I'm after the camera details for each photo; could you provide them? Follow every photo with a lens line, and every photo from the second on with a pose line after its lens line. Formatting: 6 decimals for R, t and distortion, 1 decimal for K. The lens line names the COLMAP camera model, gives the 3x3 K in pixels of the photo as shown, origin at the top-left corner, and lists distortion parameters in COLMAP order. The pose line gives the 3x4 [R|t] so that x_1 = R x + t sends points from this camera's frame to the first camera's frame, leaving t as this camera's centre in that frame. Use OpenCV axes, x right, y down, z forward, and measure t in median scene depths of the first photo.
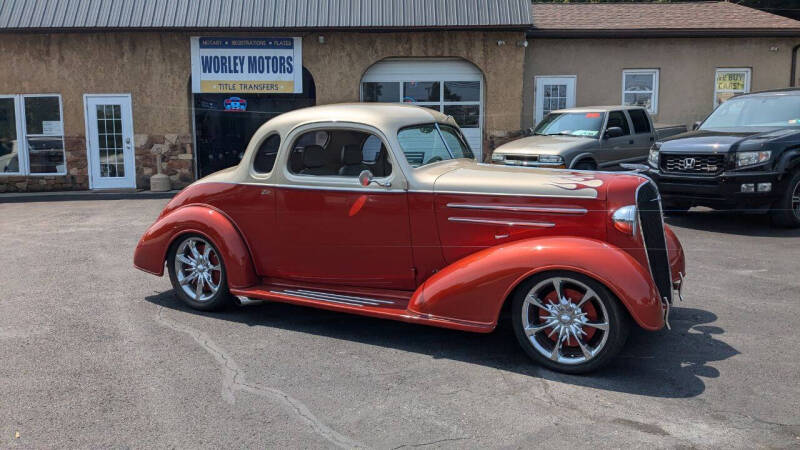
lens RADIAL K [[623.4, 0, 416.5], [0, 623.4, 220.8], [0, 0, 1]] dist [0.036997, -0.049561]
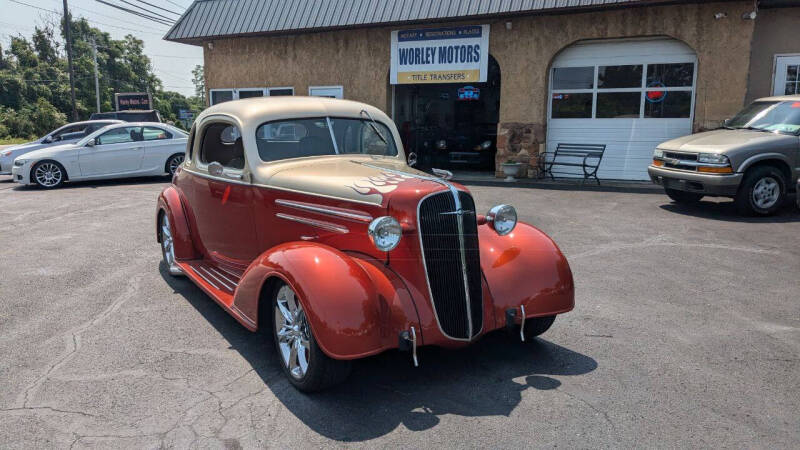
lens RADIAL K [[626.4, 0, 388.2], [0, 626.4, 226.1], [0, 0, 1]] dist [0.046927, -0.070808]
pose [[0.860849, 0.096259, -0.499672, 0.207816], [-0.082398, 0.995355, 0.049794, -0.014474], [0.502144, -0.001693, 0.864782, 0.065384]]
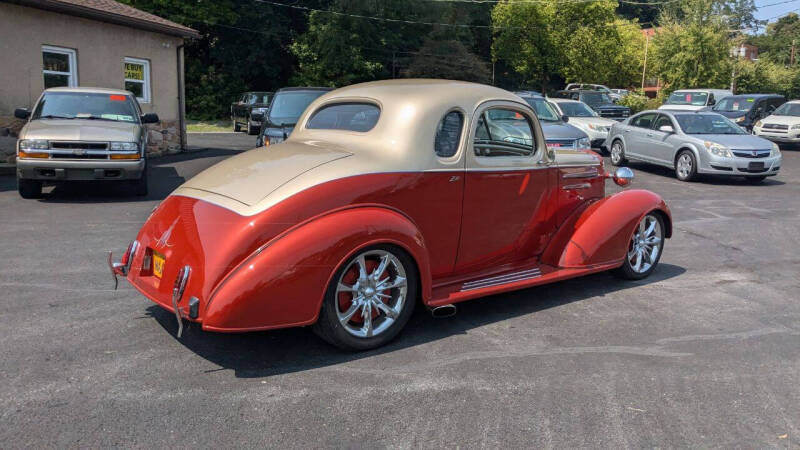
lens RADIAL K [[623.4, 0, 416.5], [0, 623.4, 220.8], [0, 0, 1]] dist [0.036997, -0.049561]
pose [[0.366765, -0.119891, 0.922556, -0.345807], [0.107633, 0.990470, 0.085927, -0.021892], [-0.924066, 0.067782, 0.376174, 0.236948]]
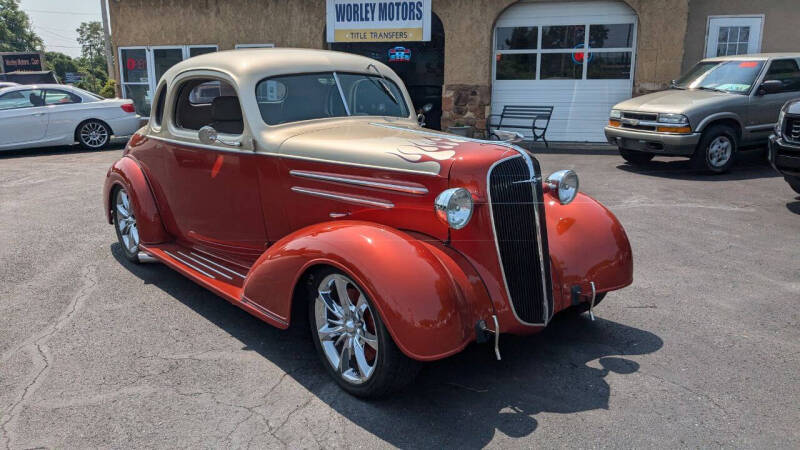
lens RADIAL K [[629.2, 0, 411.2], [0, 629.2, 227.9], [0, 0, 1]] dist [0.047527, -0.081921]
pose [[0.936448, 0.088566, -0.339444, 0.145653], [-0.059723, 0.993730, 0.094518, -0.011738], [0.345687, -0.068239, 0.935865, 0.075249]]
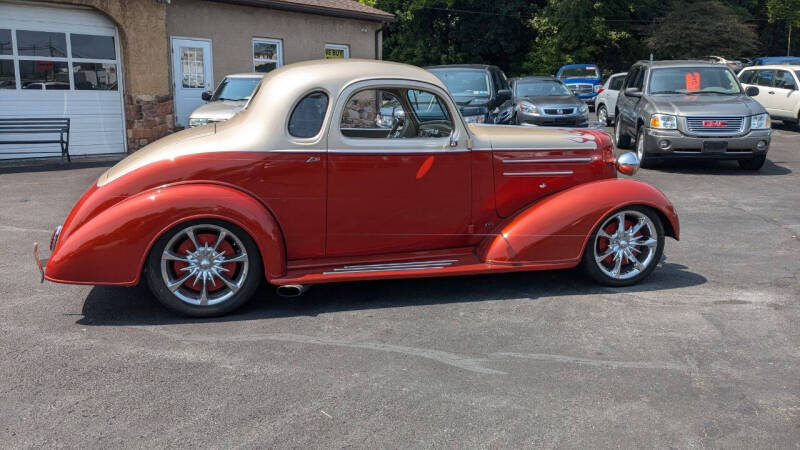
lens RADIAL K [[631.3, 0, 396.6], [0, 631.3, 213.3], [0, 0, 1]] dist [0.048074, -0.089374]
pose [[0.735647, -0.104299, 0.669287, -0.242610], [0.081276, 0.994527, 0.065649, -0.006413], [-0.672471, 0.006102, 0.740098, 0.092404]]
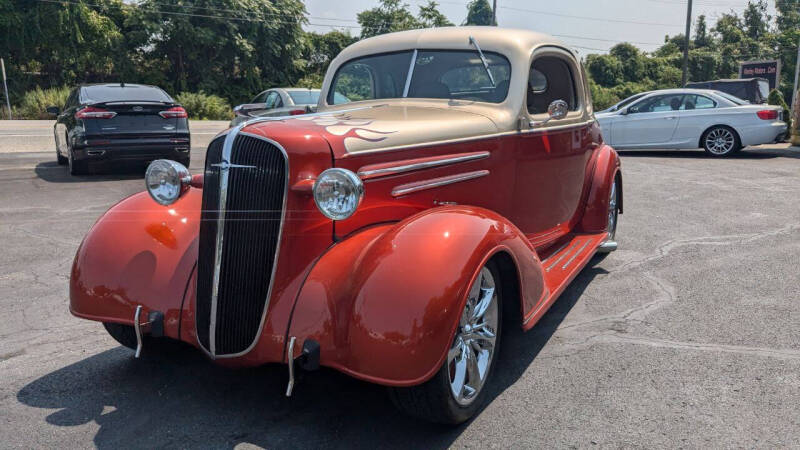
lens RADIAL K [[631.3, 0, 396.2], [0, 631.3, 224.4], [0, 0, 1]] dist [0.046063, -0.077524]
pose [[0.020323, 0.203795, -0.978803, 0.274248], [-0.138859, 0.970092, 0.199099, -0.034226], [0.990104, 0.131869, 0.048014, 0.325672]]
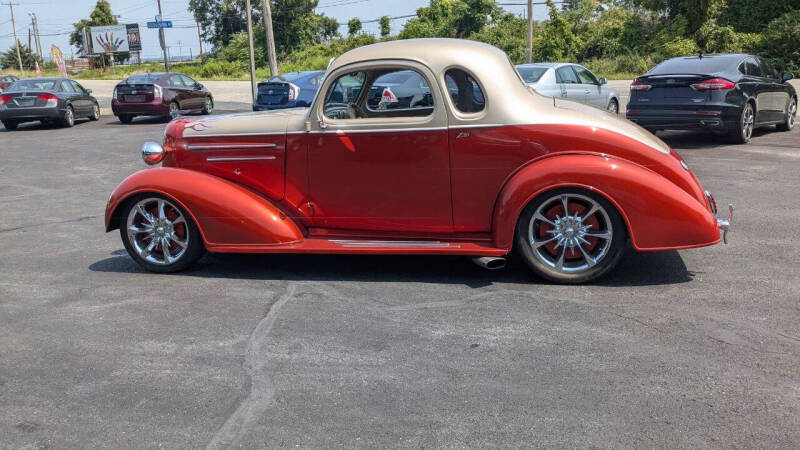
lens RADIAL K [[638.3, 0, 386.6], [0, 638.3, 223.1], [0, 0, 1]] dist [0.042482, -0.075423]
pose [[-0.962131, 0.115215, -0.247043, 0.085412], [0.019540, 0.933104, 0.359077, -0.098799], [0.271888, 0.340651, -0.900019, 0.691719]]
